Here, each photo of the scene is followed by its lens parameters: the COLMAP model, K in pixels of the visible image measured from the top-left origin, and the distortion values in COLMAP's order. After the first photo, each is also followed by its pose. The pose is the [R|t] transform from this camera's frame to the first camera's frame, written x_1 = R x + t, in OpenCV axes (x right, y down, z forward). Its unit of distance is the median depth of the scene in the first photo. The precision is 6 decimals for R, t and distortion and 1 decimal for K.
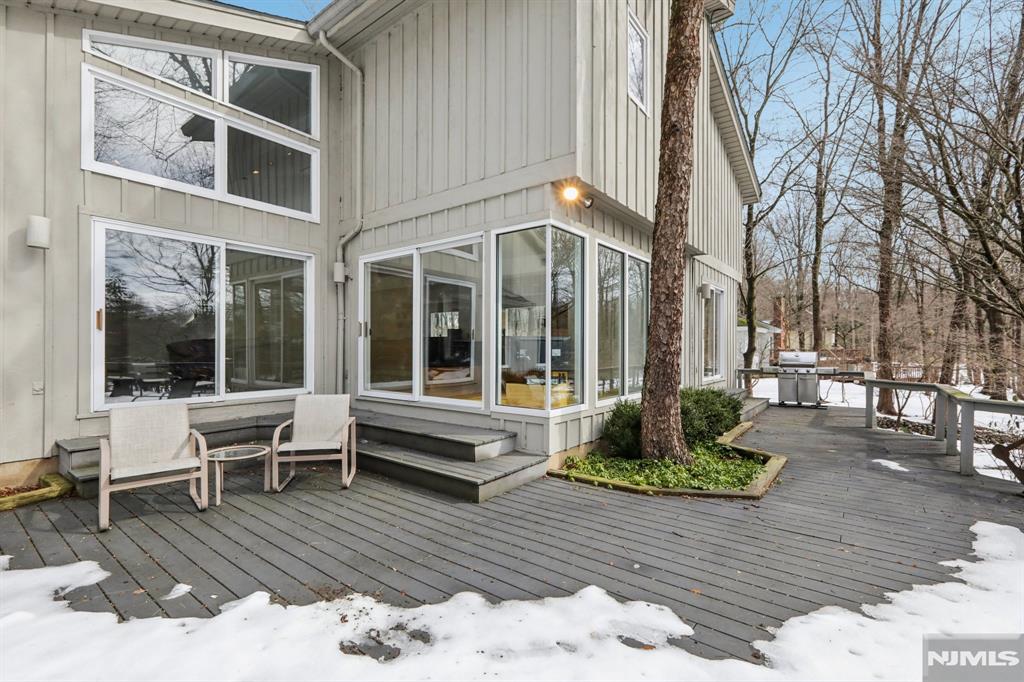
lens RADIAL K [[465.0, 0, 512.4], [0, 465.0, 344.1], [0, 0, 1]] dist [0.000065, 0.001304]
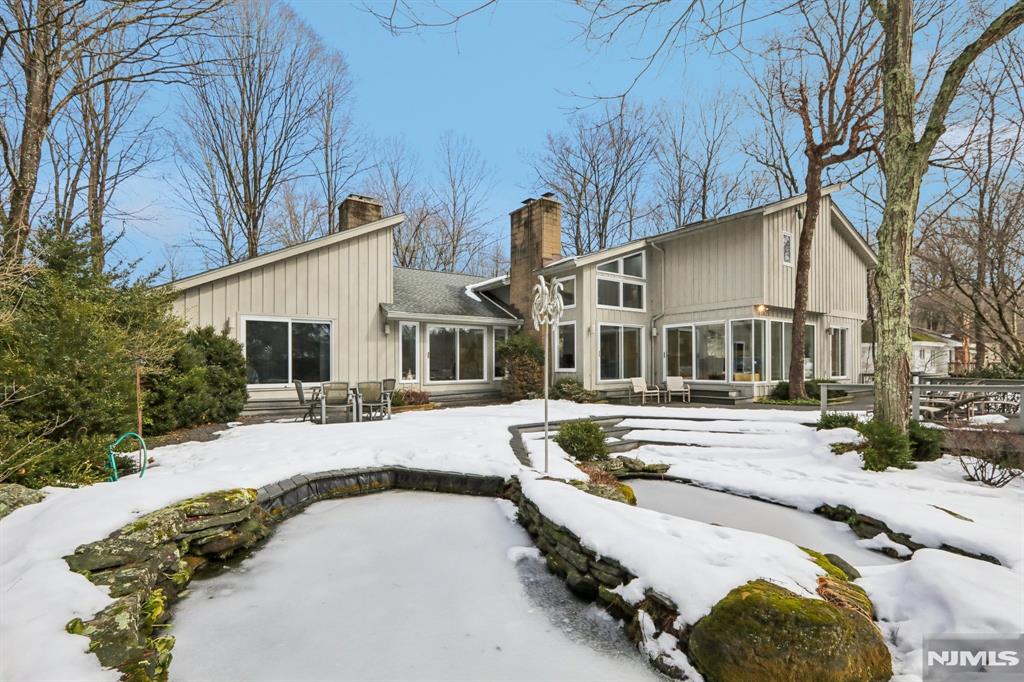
lens RADIAL K [[465.0, 0, 514.9], [0, 465.0, 364.8], [0, 0, 1]] dist [0.000065, 0.001304]
pose [[0.956672, -0.008437, -0.291047, -0.442739], [0.010333, 0.999934, 0.004978, 0.003292], [0.290985, -0.007770, 0.956696, -1.967476]]
